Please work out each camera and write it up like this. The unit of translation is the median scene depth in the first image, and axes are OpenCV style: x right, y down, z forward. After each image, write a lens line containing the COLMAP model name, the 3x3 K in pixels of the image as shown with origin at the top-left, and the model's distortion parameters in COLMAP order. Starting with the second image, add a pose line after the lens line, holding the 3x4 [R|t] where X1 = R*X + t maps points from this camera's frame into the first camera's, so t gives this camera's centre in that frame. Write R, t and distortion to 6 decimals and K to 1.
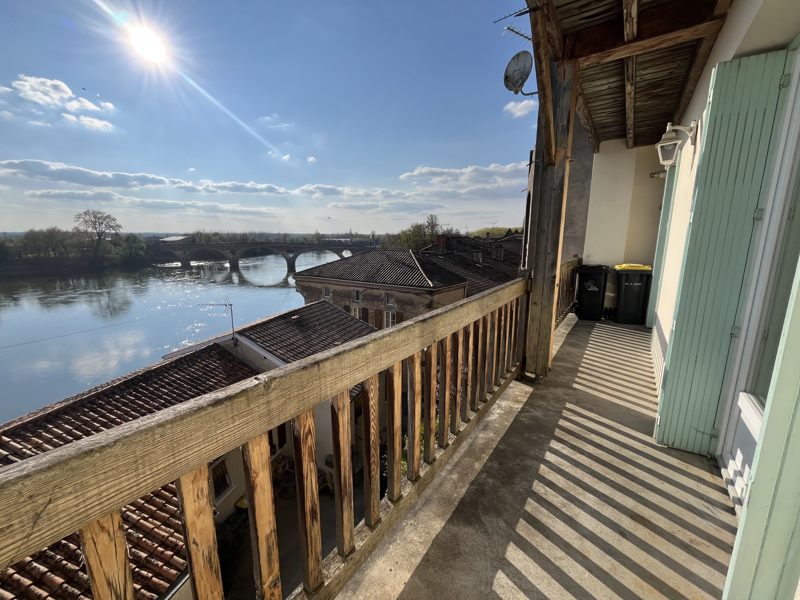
lens RADIAL K [[324.3, 0, 395.9], [0, 324.3, 302.2], [0, 0, 1]] dist [-0.000200, 0.000895]
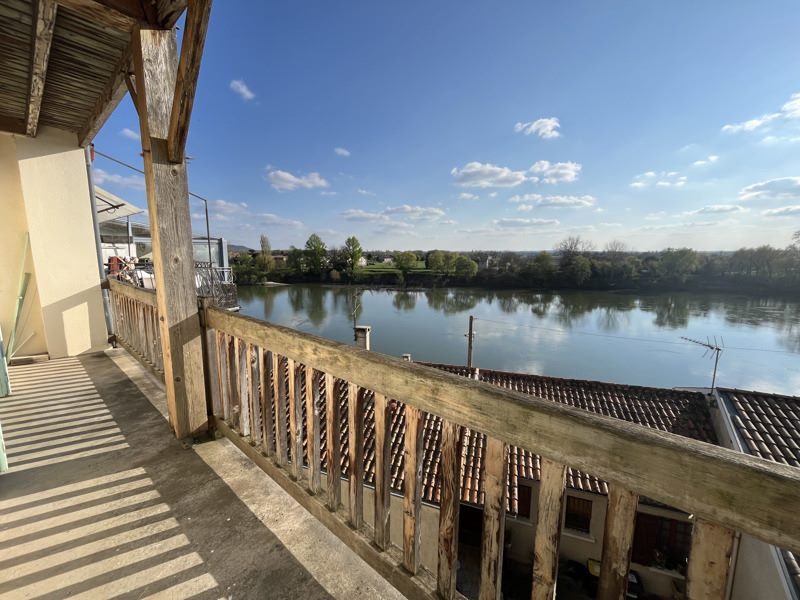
lens RADIAL K [[324.3, 0, 402.0], [0, 324.3, 297.1], [0, 0, 1]] dist [-0.000200, 0.000895]
pose [[-0.080516, 0.133298, -0.987800, 0.331095], [-0.203090, 0.968035, 0.147185, -0.092460], [0.975844, 0.212463, -0.050871, 0.434483]]
